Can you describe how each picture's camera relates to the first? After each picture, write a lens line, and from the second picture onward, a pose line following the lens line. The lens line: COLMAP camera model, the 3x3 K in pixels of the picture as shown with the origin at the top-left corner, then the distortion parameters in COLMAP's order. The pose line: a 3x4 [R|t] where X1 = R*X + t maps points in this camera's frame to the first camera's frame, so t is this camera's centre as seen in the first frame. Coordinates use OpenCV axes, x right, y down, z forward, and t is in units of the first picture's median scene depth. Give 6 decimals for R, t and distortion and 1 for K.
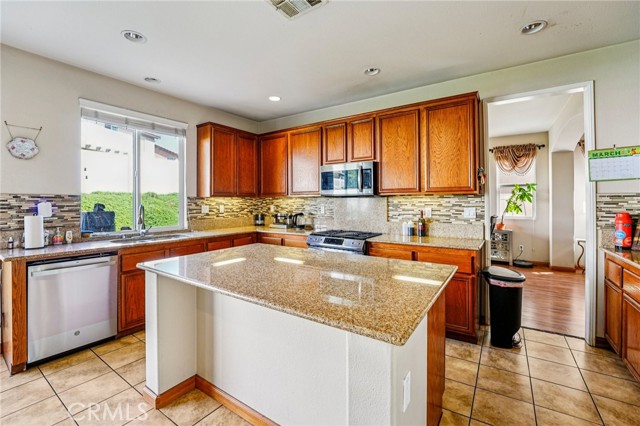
lens RADIAL K [[275.3, 0, 327.6], [0, 275.3, 199.2], [0, 0, 1]] dist [-0.014392, 0.000798]
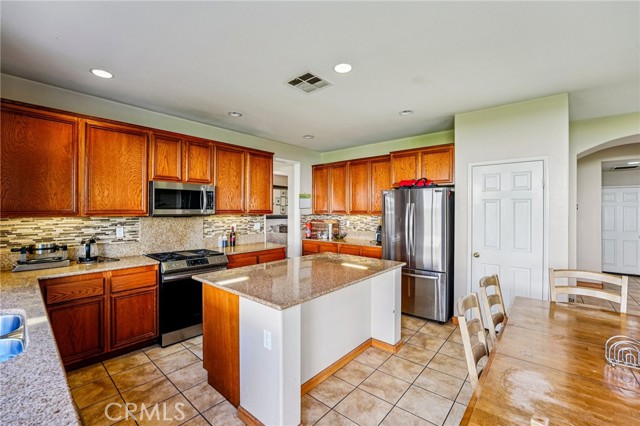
lens RADIAL K [[275.3, 0, 317.3], [0, 275.3, 212.2], [0, 0, 1]] dist [-0.014392, 0.000798]
pose [[0.137455, -0.001854, 0.990506, -0.896905], [-0.009880, 0.999946, 0.003243, -0.034204], [-0.990459, -0.010232, 0.137429, 0.422851]]
